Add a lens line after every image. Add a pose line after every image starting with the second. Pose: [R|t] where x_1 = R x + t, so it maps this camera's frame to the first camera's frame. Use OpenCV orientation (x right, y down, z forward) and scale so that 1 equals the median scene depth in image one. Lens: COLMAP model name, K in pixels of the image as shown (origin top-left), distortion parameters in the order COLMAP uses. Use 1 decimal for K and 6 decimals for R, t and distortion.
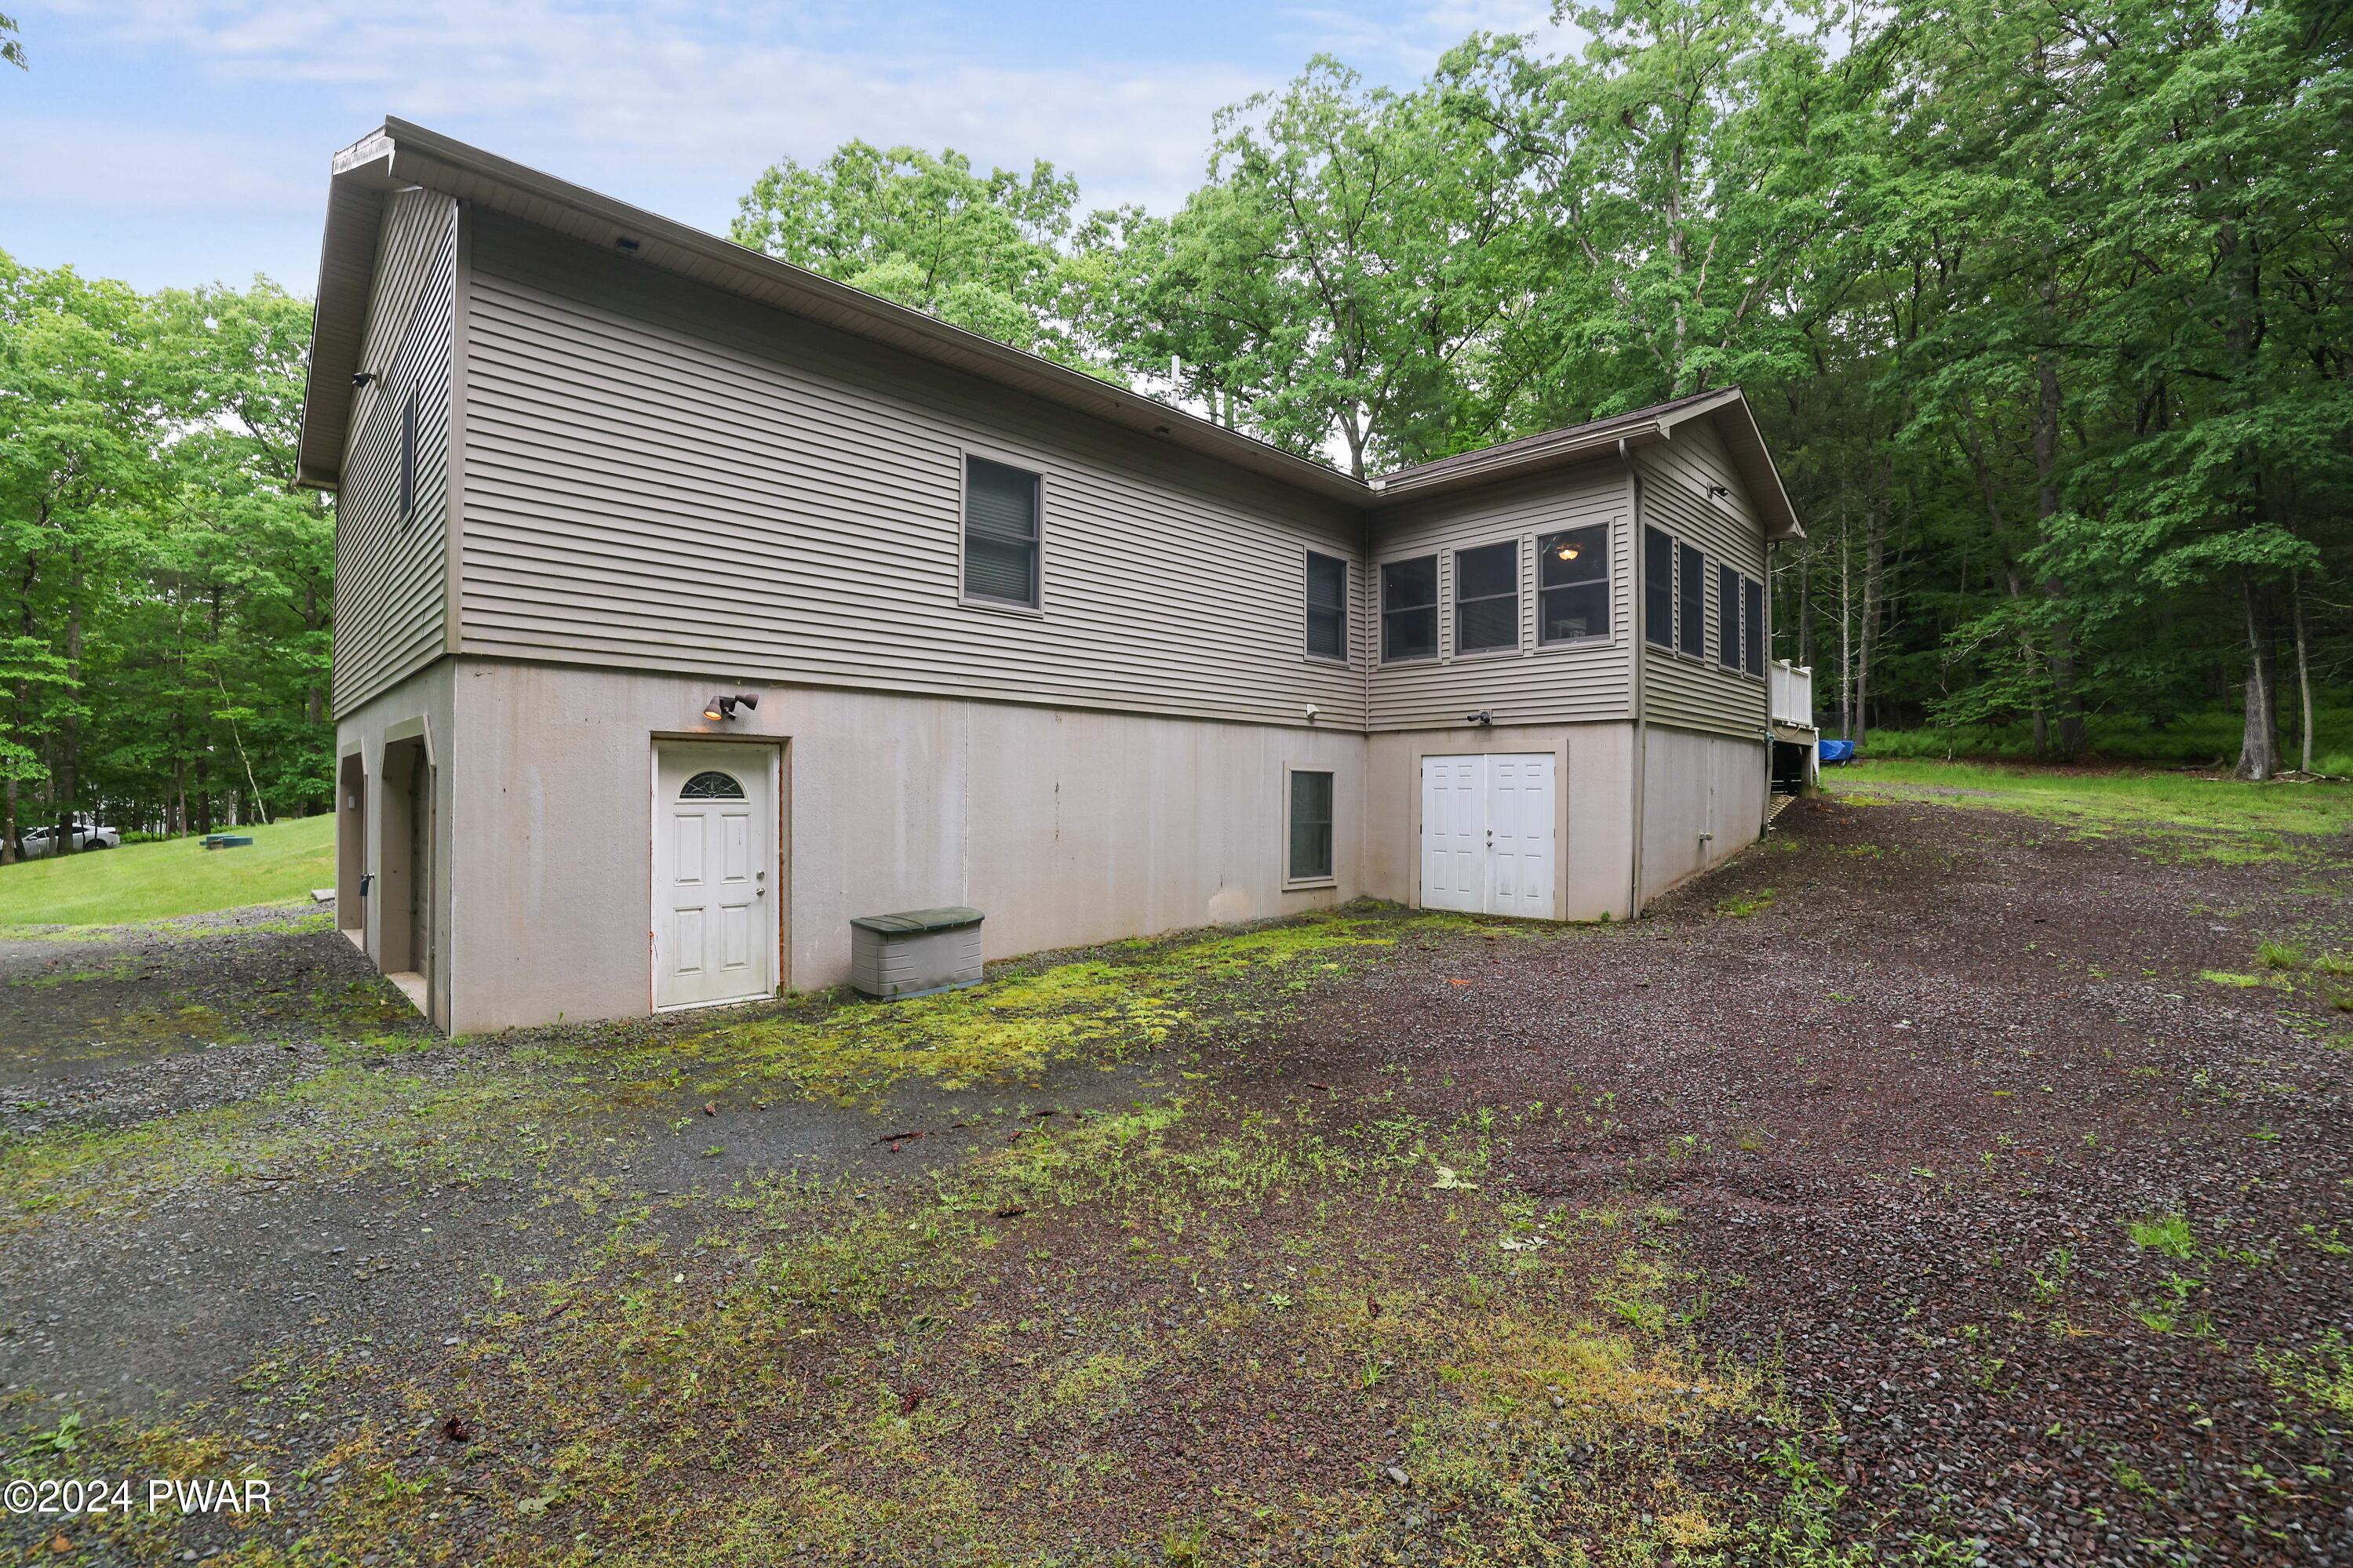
lens RADIAL K [[981.2, 0, 1176.6], [0, 981.2, 785.3], [0, 0, 1]] dist [0.000124, 0.000062]
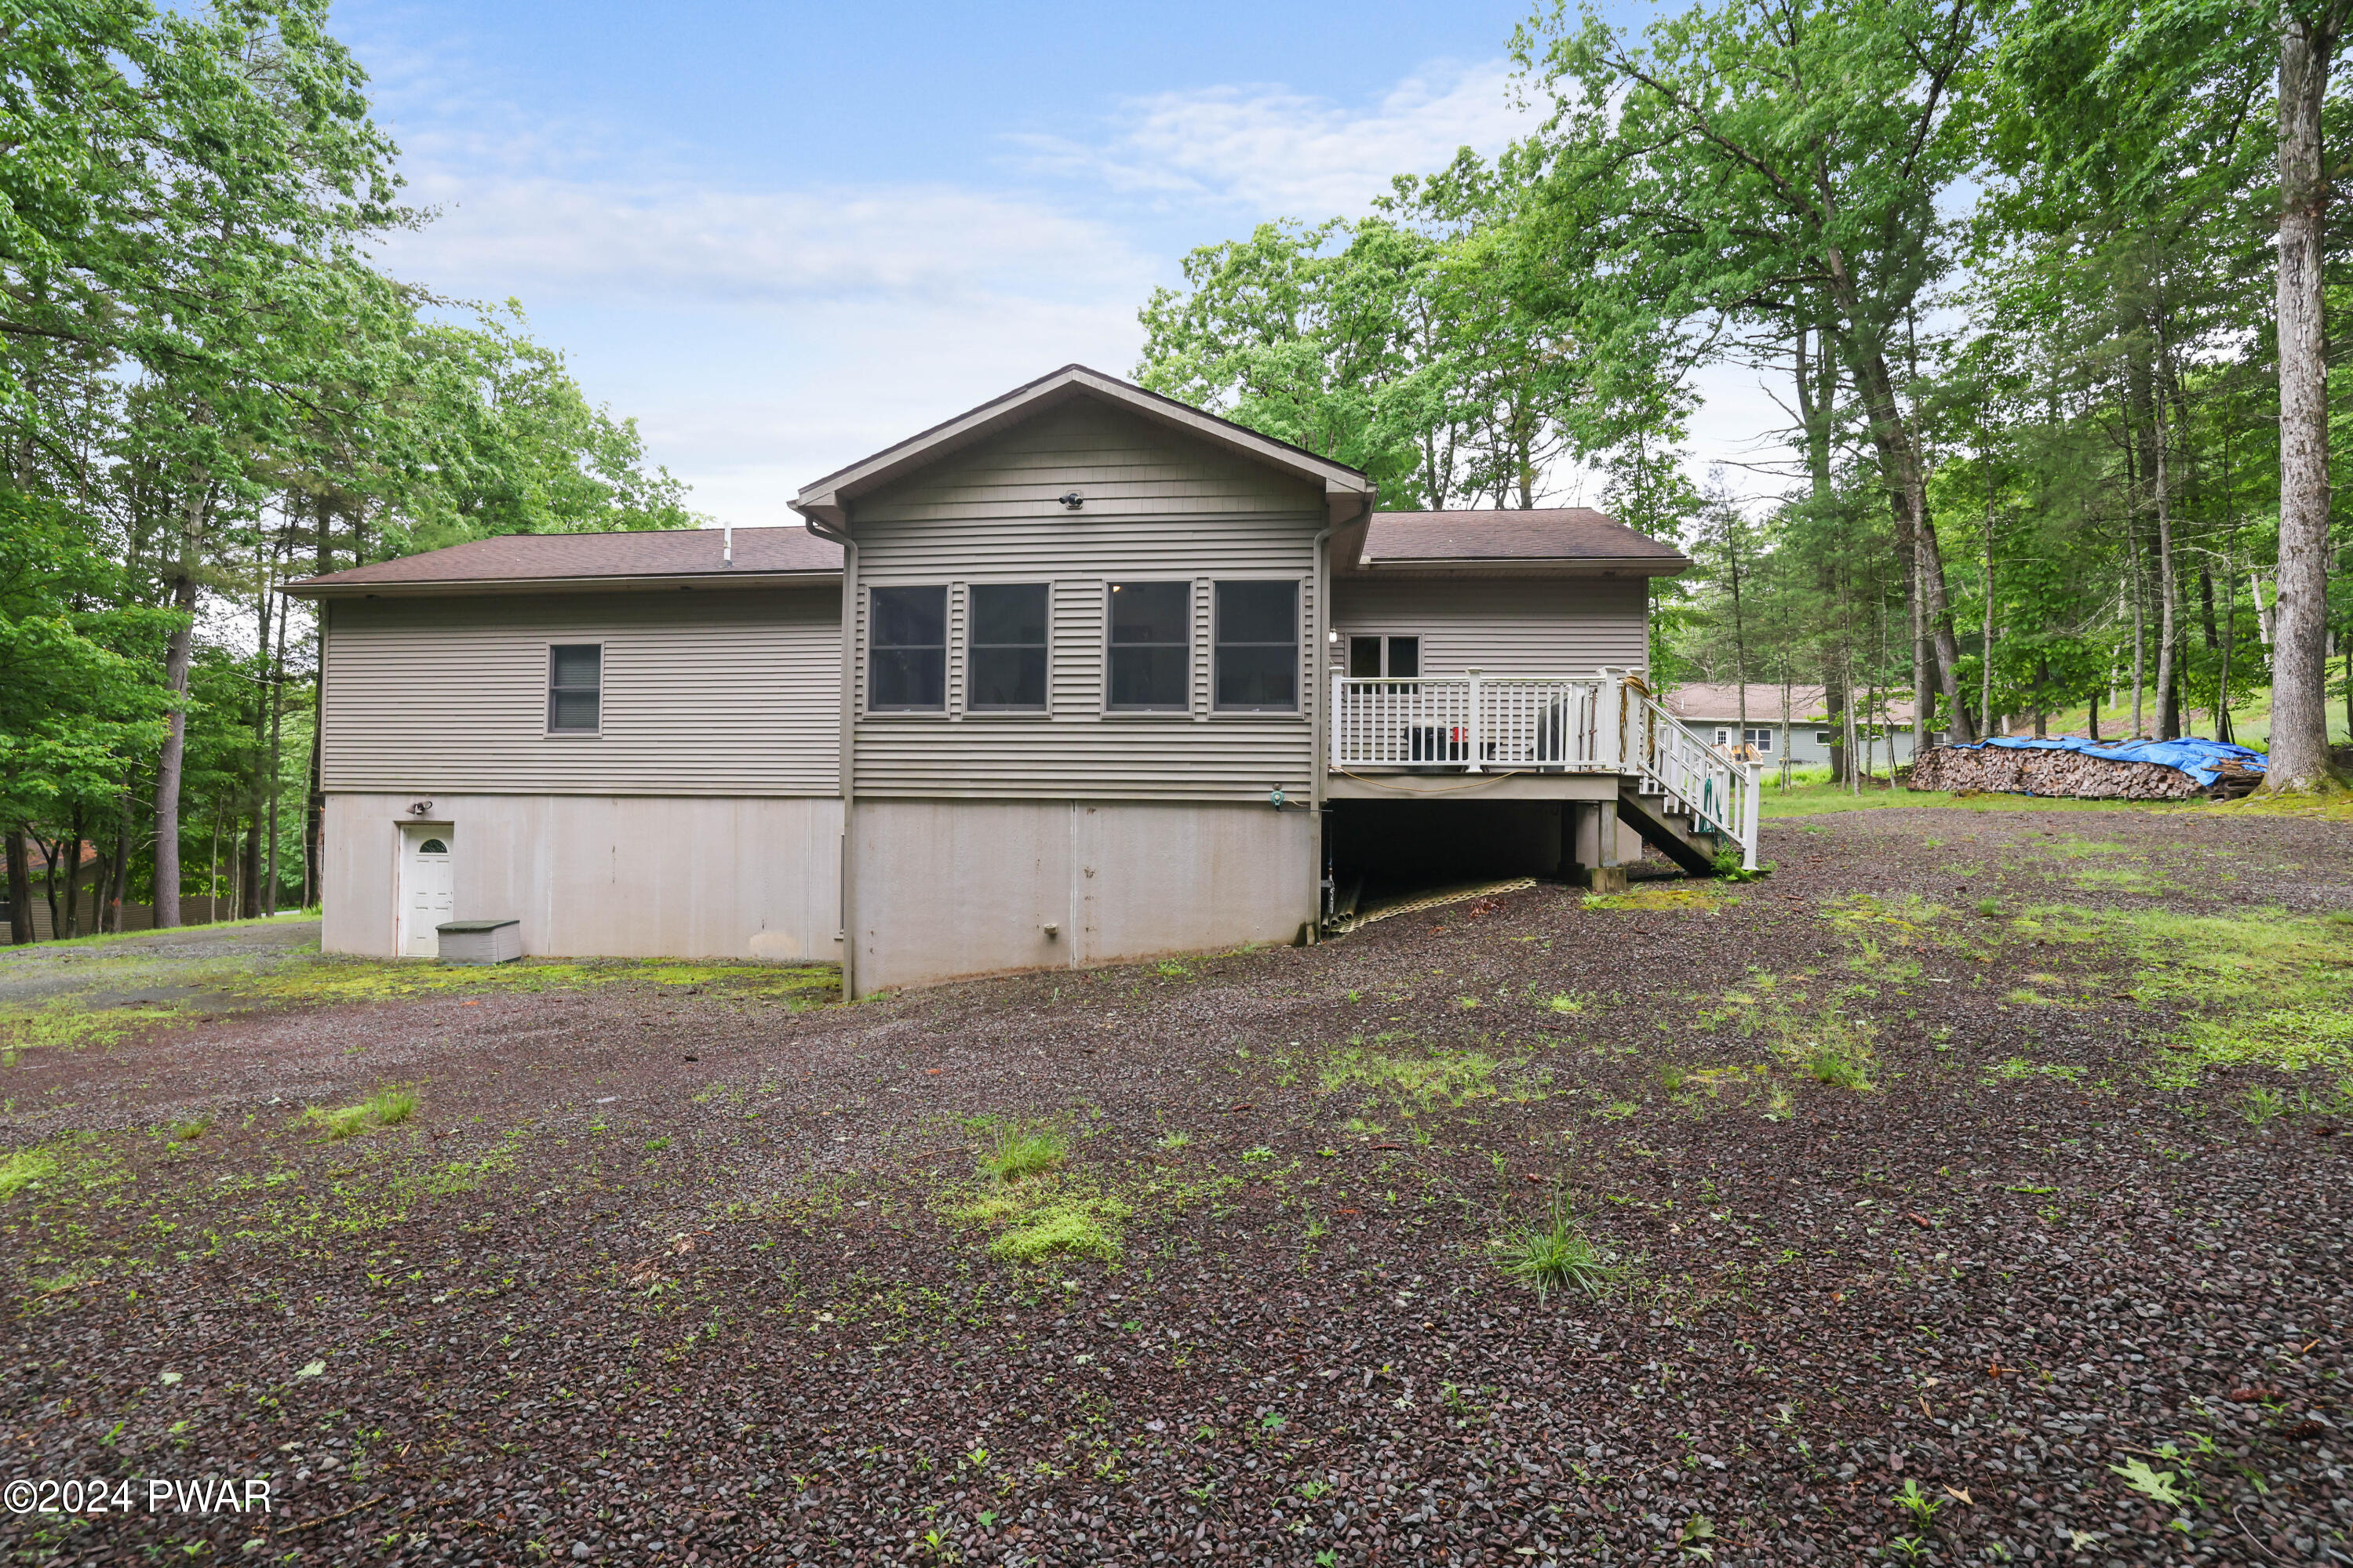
lens RADIAL K [[981.2, 0, 1174.7], [0, 981.2, 791.4], [0, 0, 1]] dist [0.000124, 0.000062]
pose [[0.631289, -0.008762, -0.775498, 1.650163], [0.005223, 0.999962, -0.007047, -0.073622], [0.775530, 0.000398, 0.631310, 0.748658]]
